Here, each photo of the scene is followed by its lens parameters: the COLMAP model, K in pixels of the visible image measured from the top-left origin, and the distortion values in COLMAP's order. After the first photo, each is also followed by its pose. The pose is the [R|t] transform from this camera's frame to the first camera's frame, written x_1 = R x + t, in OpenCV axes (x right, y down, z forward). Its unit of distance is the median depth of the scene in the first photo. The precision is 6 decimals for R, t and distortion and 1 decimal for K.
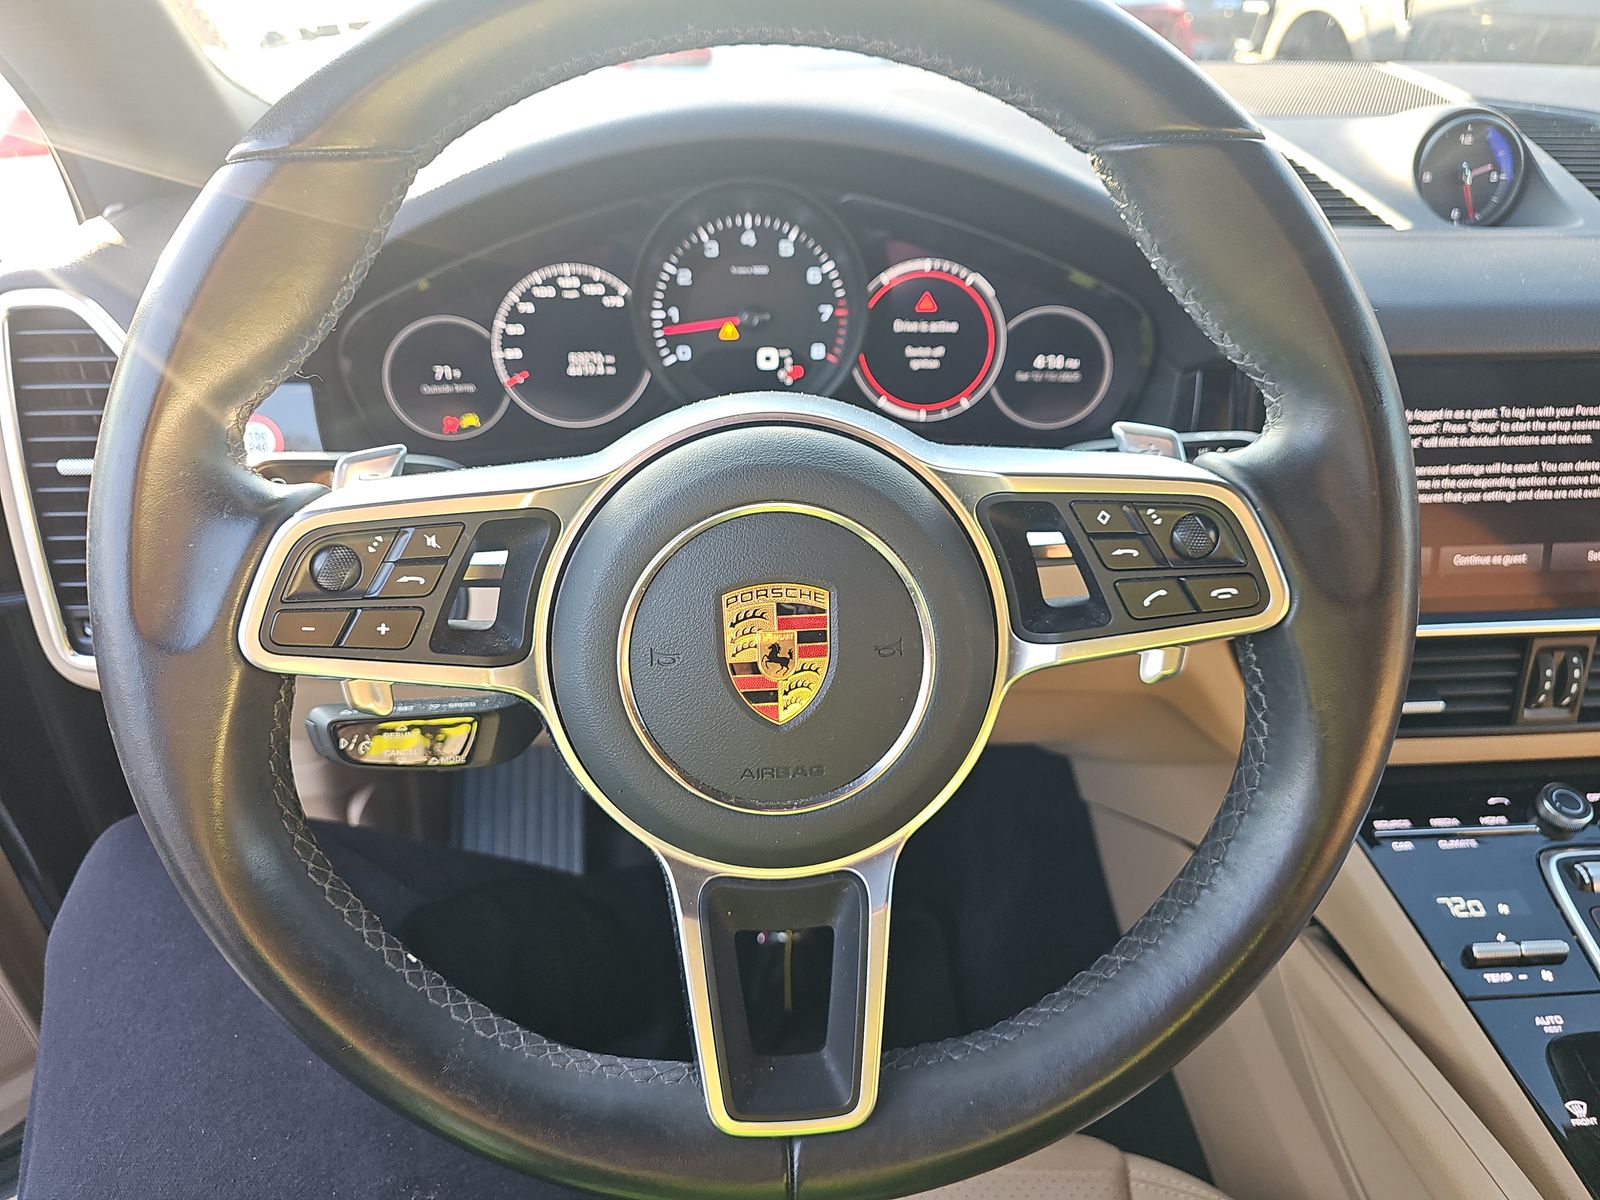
lens RADIAL K [[1054.4, 0, 798.3], [0, 1054.4, 567.3], [0, 0, 1]] dist [0.052762, -0.034589]
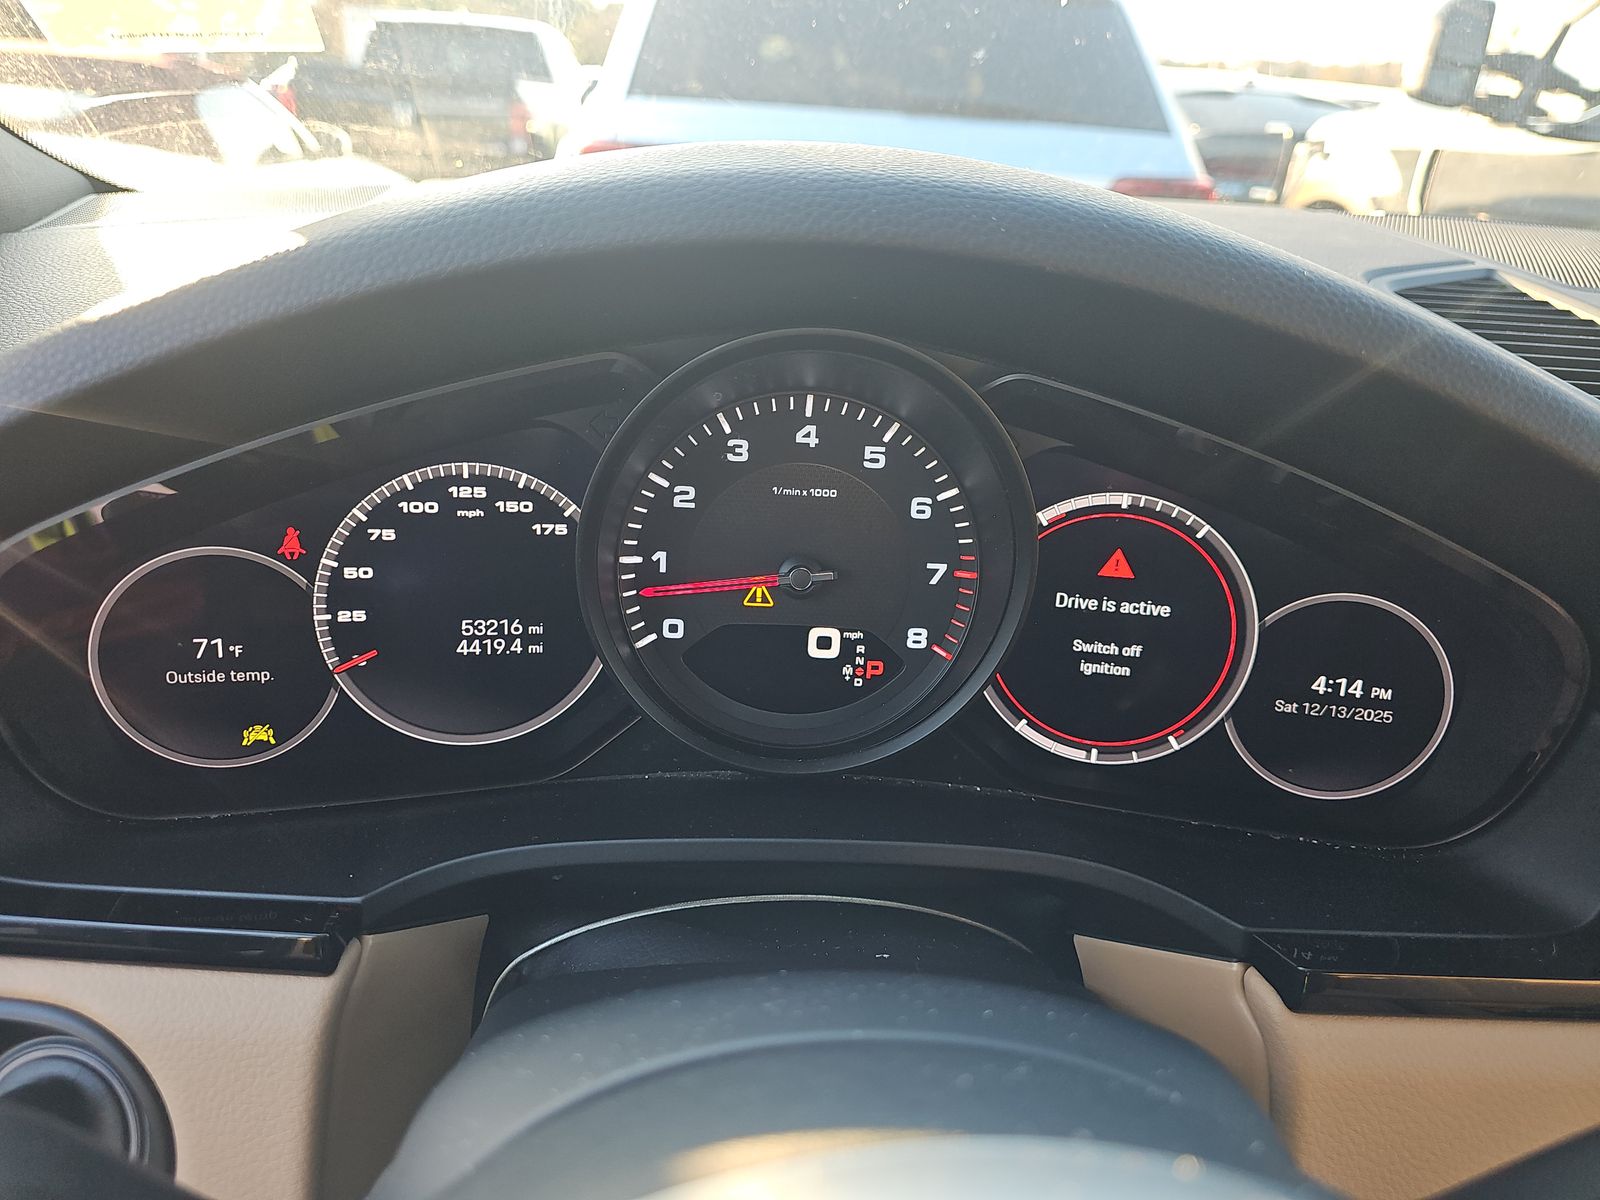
lens RADIAL K [[1054.4, 0, 811.1], [0, 1054.4, 580.2], [0, 0, 1]] dist [0.052762, -0.034589]
pose [[0.997836, 0.060711, 0.025251, -0.053836], [-0.057322, 0.991325, -0.118271, -0.171846], [-0.032212, 0.116567, 0.992660, 0.467997]]
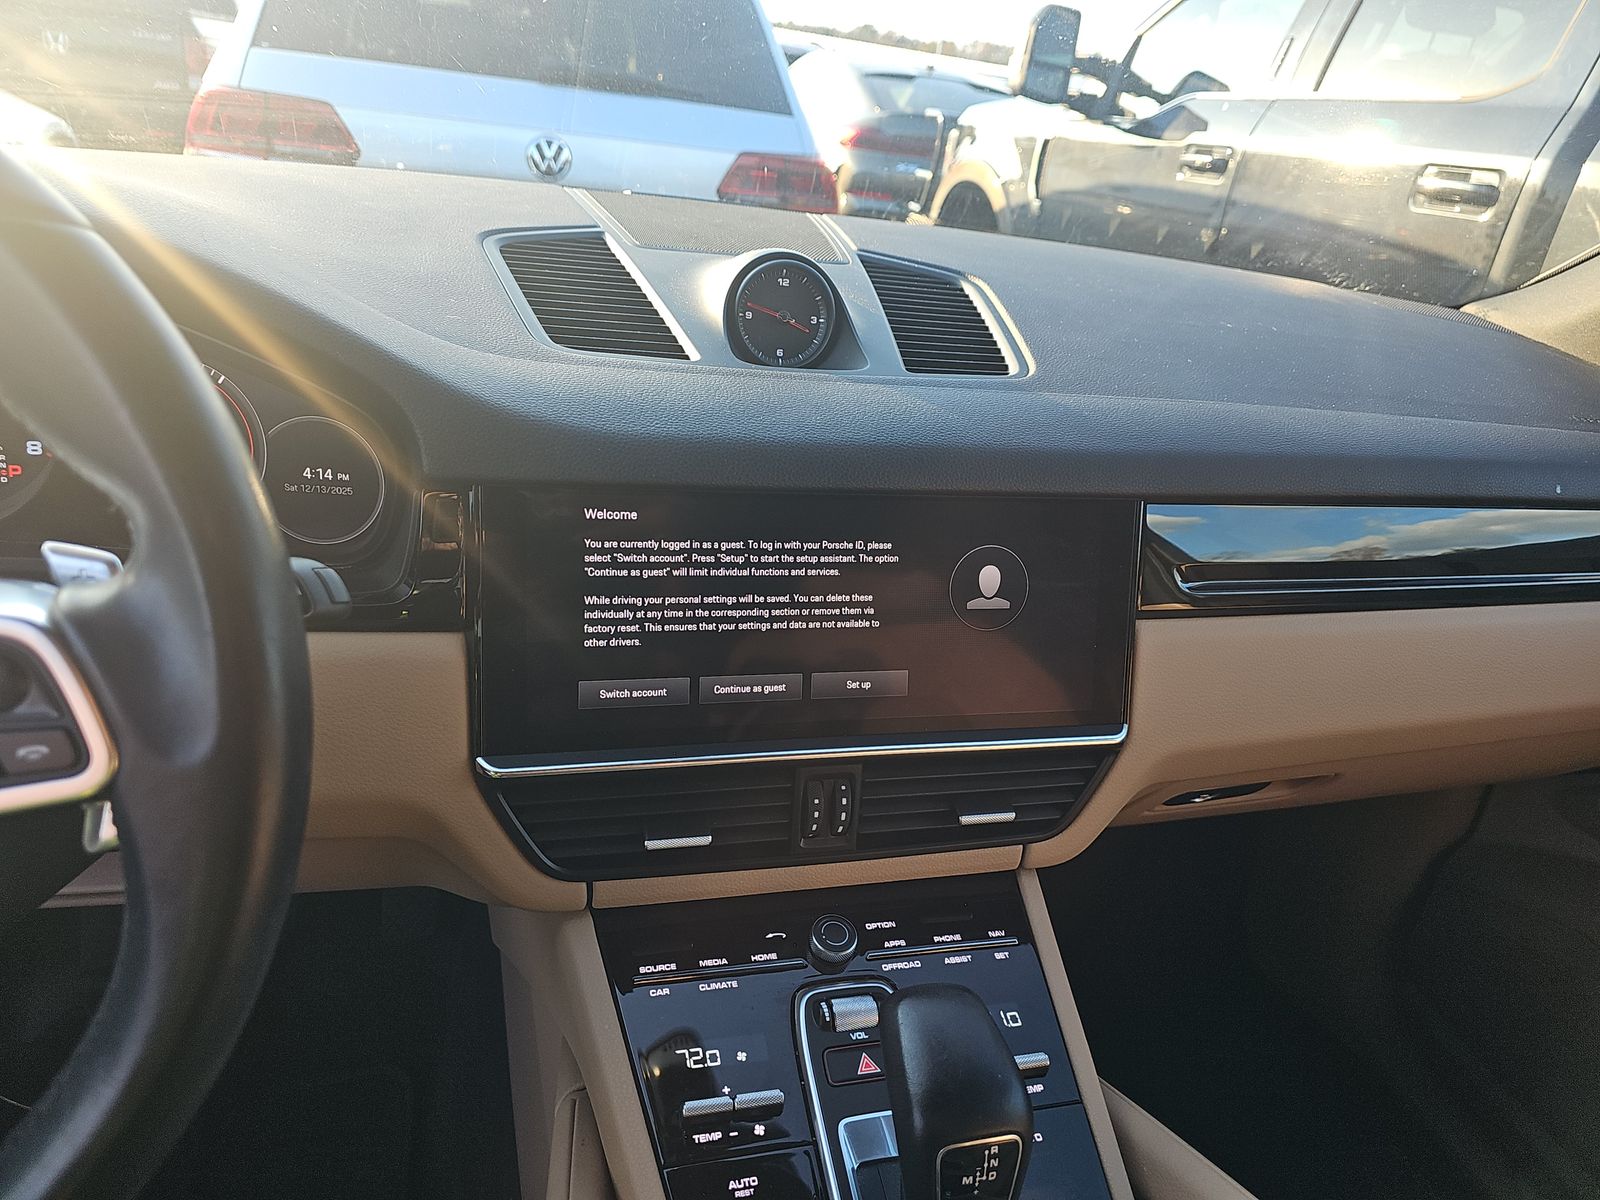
lens RADIAL K [[1054.4, 0, 793.6], [0, 1054.4, 563.5], [0, 0, 1]] dist [0.052762, -0.034589]
pose [[0.975854, 0.025983, 0.216871, 0.453999], [-0.002724, 0.994270, -0.106865, -0.017990], [-0.218405, 0.103694, 0.970333, 0.016714]]
